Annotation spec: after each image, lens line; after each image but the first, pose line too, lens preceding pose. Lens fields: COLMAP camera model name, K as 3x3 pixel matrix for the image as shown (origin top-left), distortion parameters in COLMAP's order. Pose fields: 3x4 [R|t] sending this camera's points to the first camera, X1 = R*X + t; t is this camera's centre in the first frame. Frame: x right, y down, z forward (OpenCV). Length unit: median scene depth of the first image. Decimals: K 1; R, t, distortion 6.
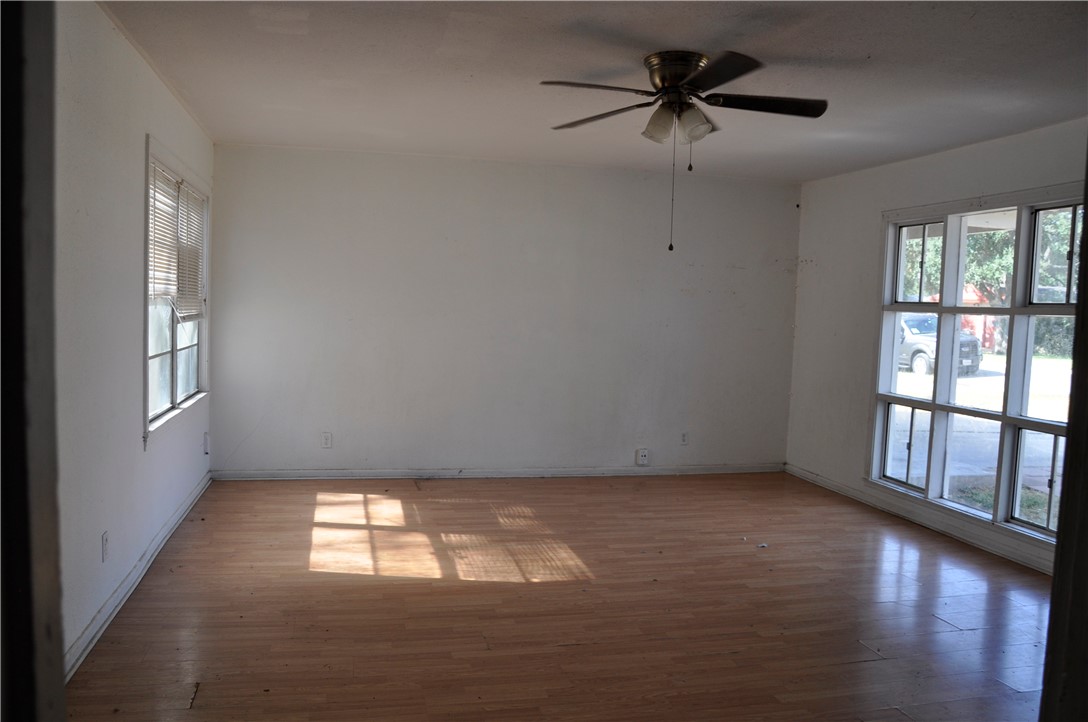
lens RADIAL K [[837.6, 0, 553.5], [0, 837.6, 372.9], [0, 0, 1]] dist [-0.140745, 0.082861]
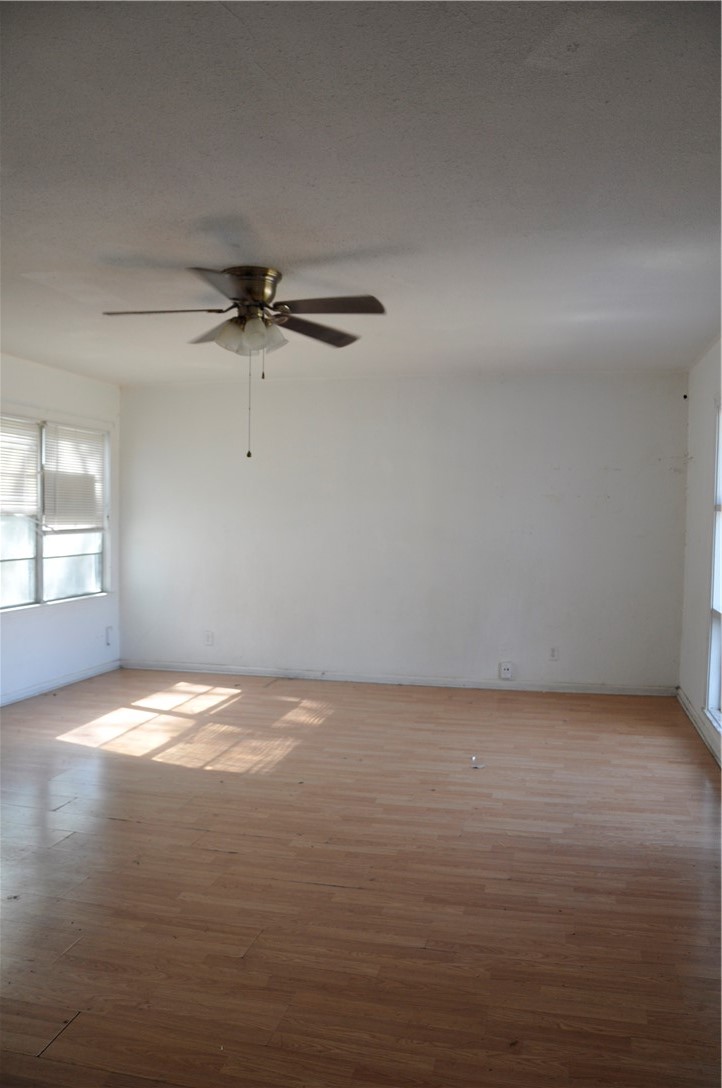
lens RADIAL K [[837.6, 0, 397.9], [0, 837.6, 557.1], [0, 0, 1]] dist [-0.140745, 0.082861]
pose [[0.904589, 0.000534, -0.426284, 0.530079], [-0.016249, 0.999316, -0.033230, 0.005842], [0.425974, 0.036987, 0.903979, 0.103225]]
